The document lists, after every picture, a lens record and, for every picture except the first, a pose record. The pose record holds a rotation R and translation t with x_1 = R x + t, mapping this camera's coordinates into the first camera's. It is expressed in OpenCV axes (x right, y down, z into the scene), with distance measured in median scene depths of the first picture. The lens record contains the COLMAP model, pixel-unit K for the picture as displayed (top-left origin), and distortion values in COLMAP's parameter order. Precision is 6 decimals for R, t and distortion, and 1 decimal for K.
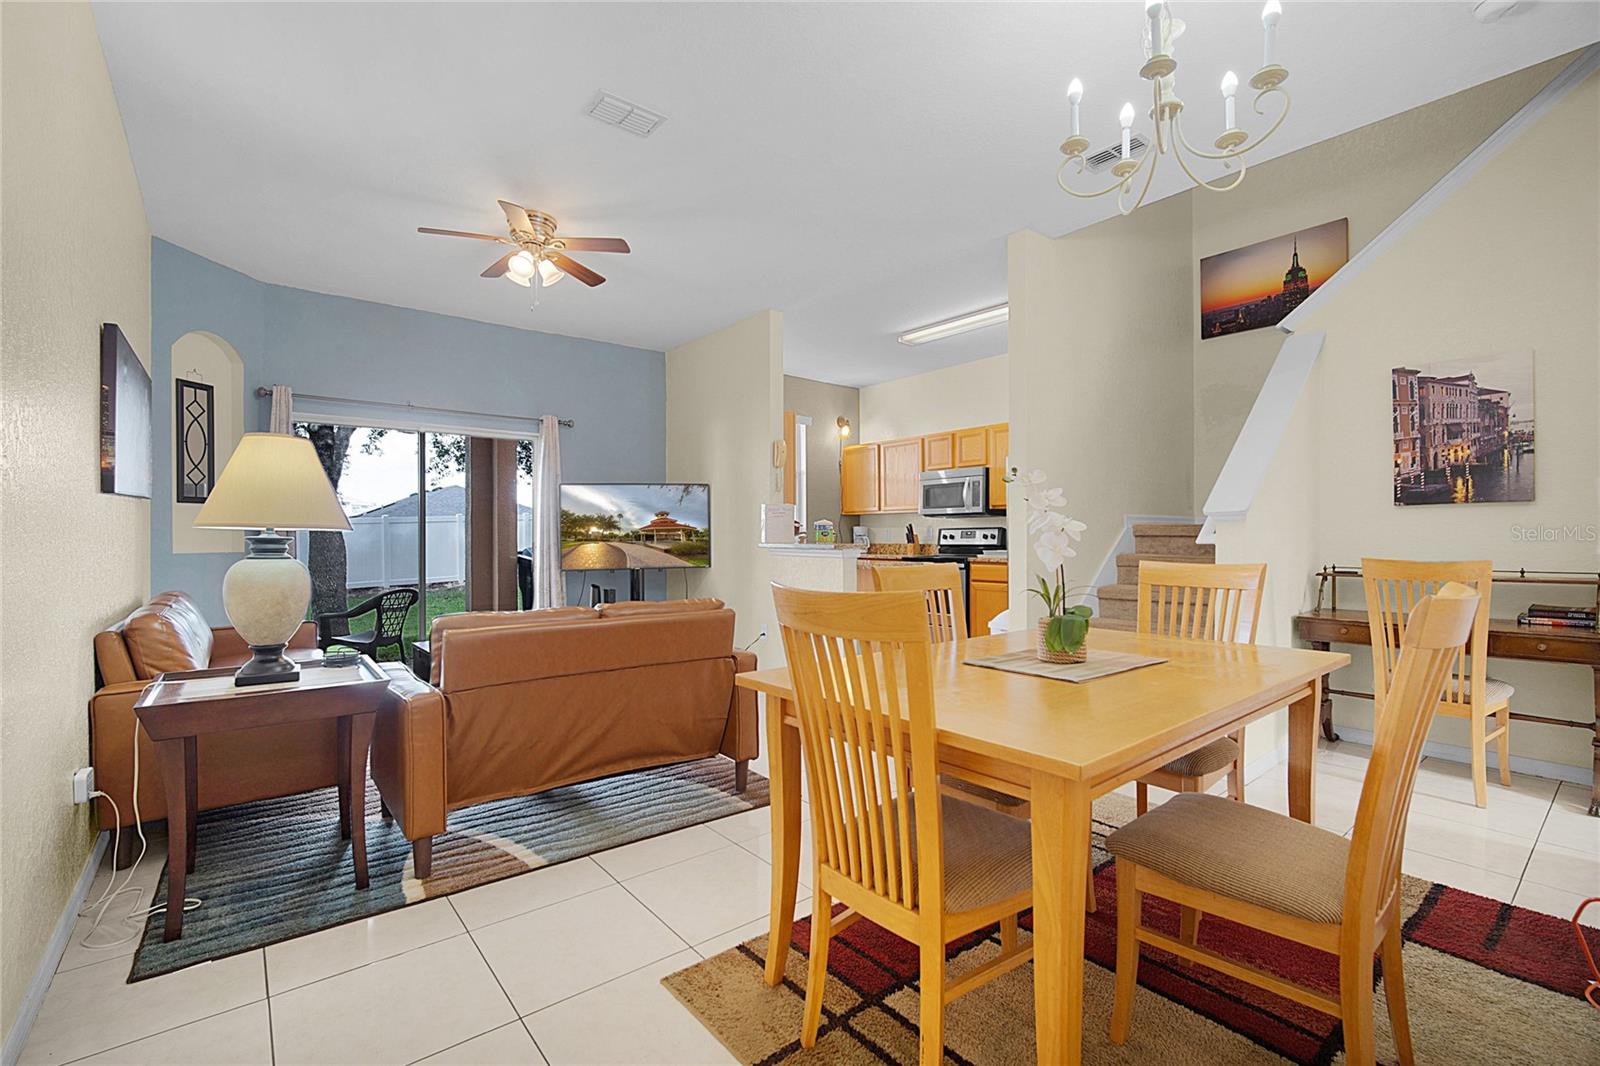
lens RADIAL K [[714.4, 0, 803.6], [0, 714.4, 536.8], [0, 0, 1]] dist [-0.011403, 0.001594]
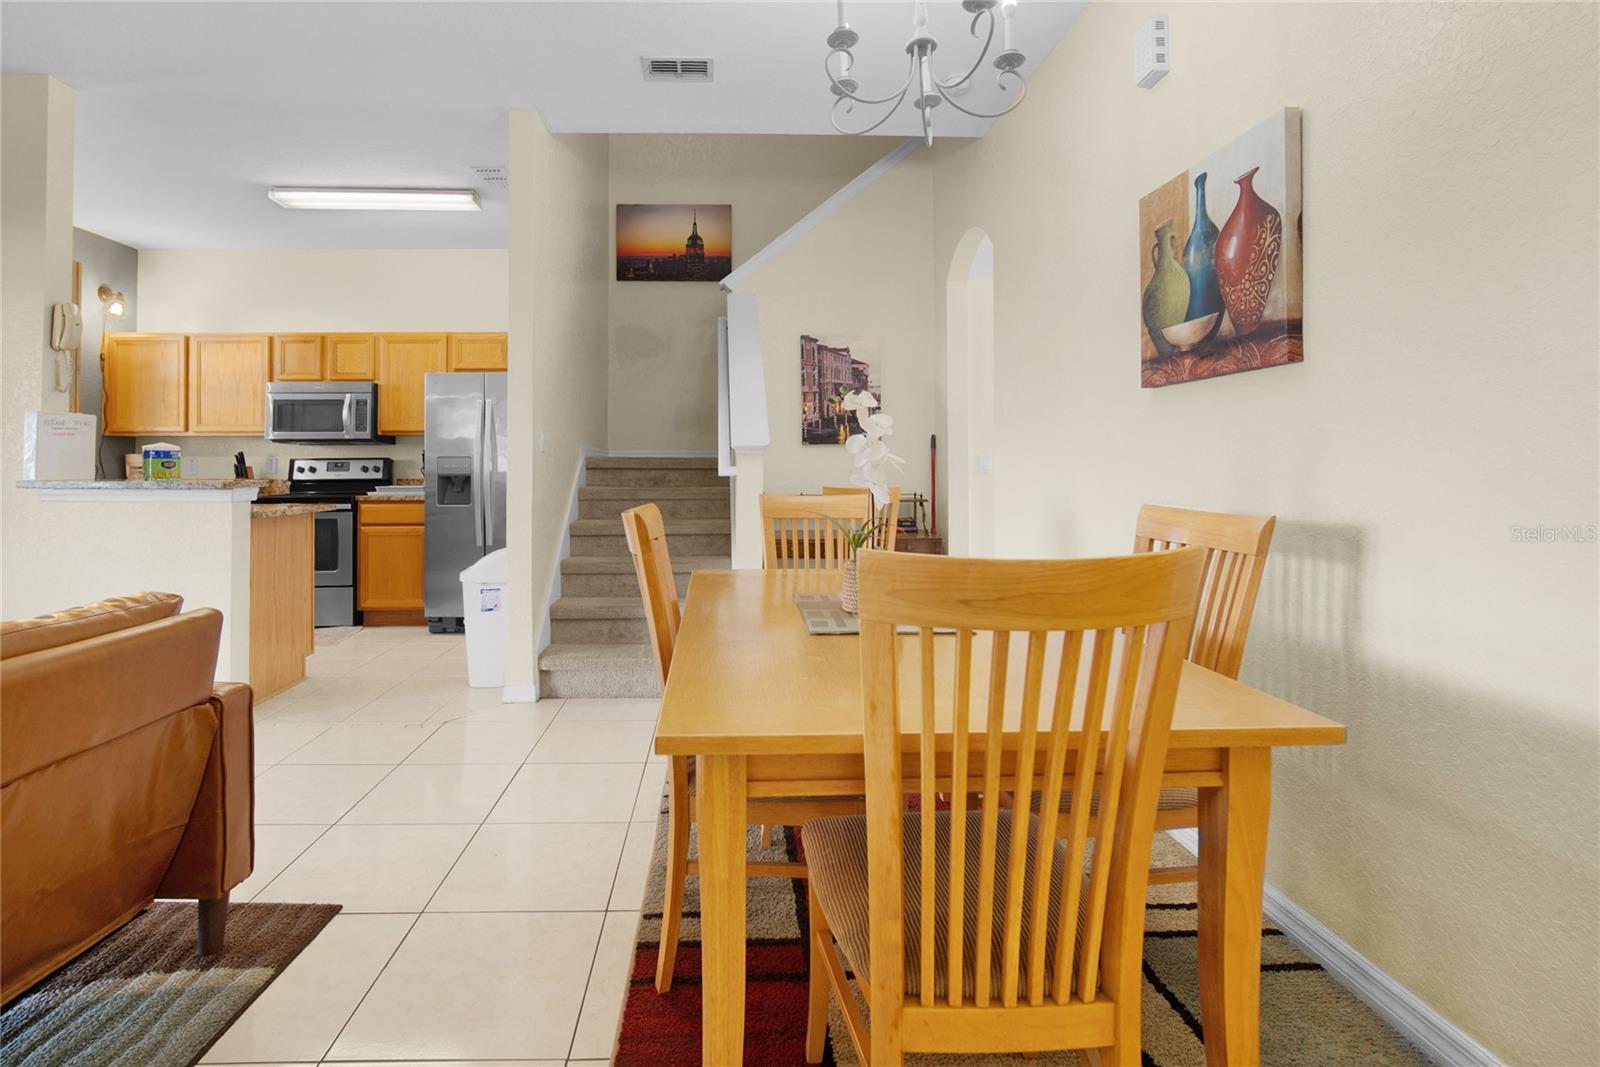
lens RADIAL K [[714.4, 0, 763.9], [0, 714.4, 460.4], [0, 0, 1]] dist [-0.011403, 0.001594]
pose [[0.605367, 0.009613, 0.795888, -0.117869], [0.000732, 0.999920, -0.012634, 0.000211], [-0.795946, 0.008231, 0.605312, 0.161431]]
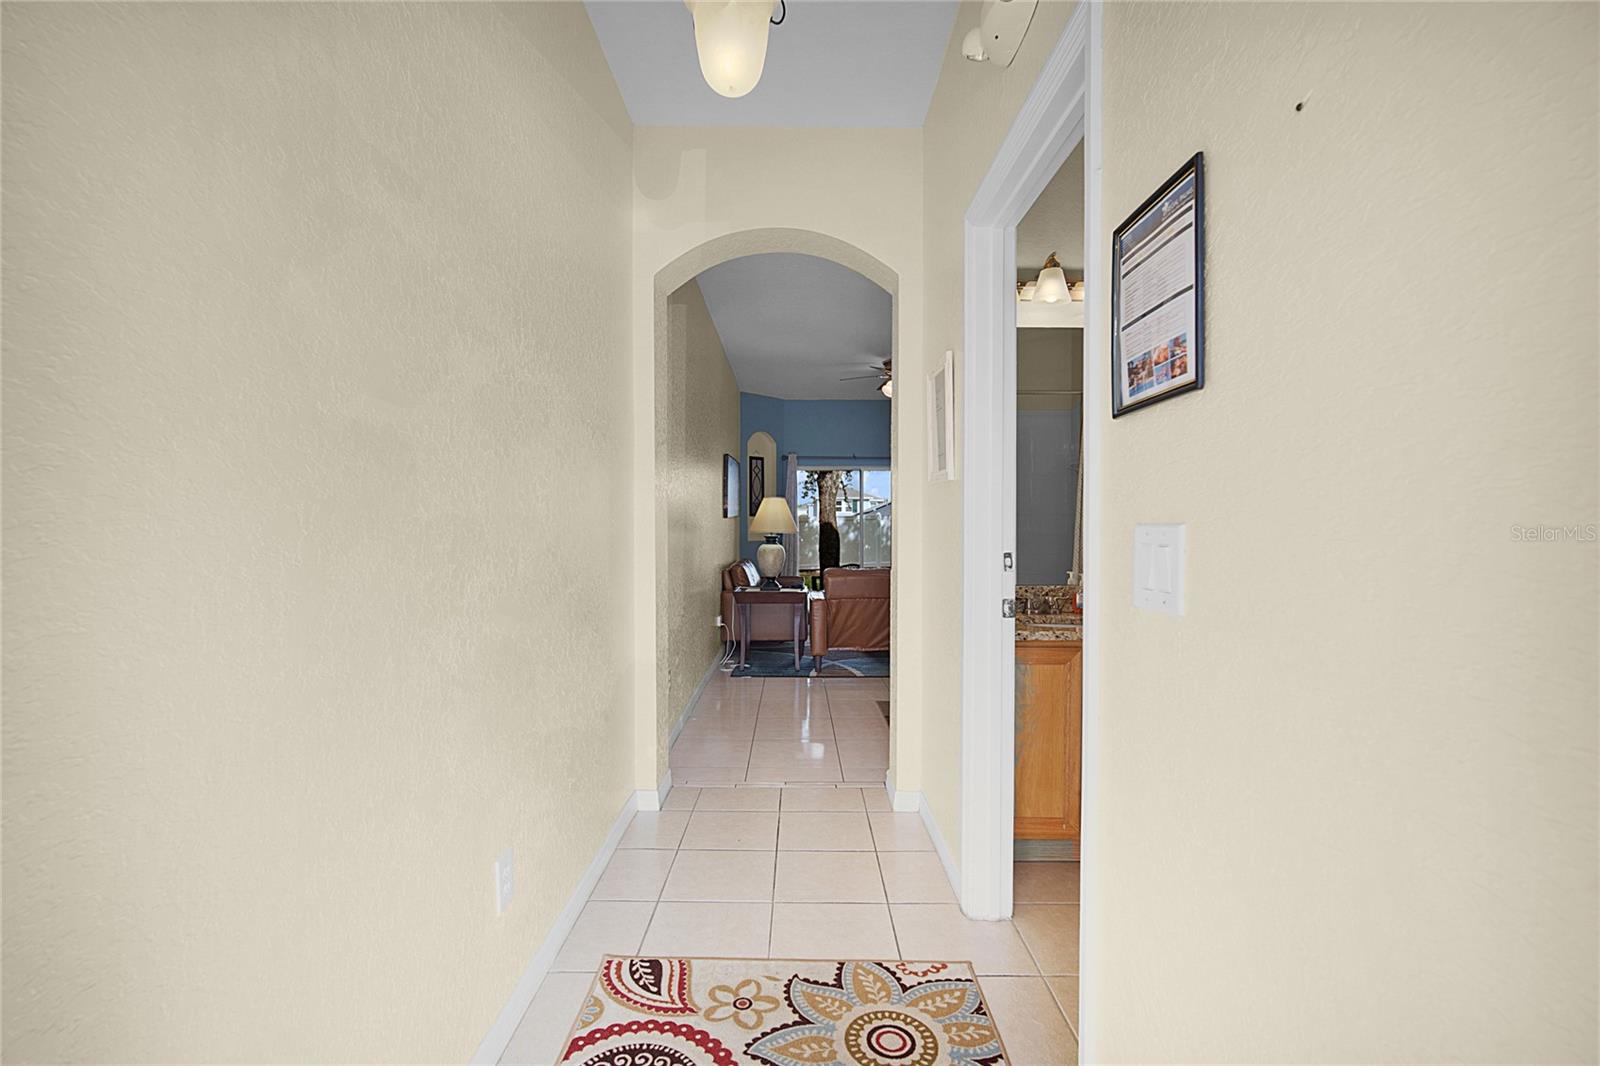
lens RADIAL K [[714.4, 0, 801.9], [0, 714.4, 532.6], [0, 0, 1]] dist [-0.011403, 0.001594]
pose [[0.783916, 0.002603, -0.620862, 0.431624], [0.001693, 0.999979, 0.006330, -0.011042], [0.620865, -0.006013, 0.783894, -0.440236]]
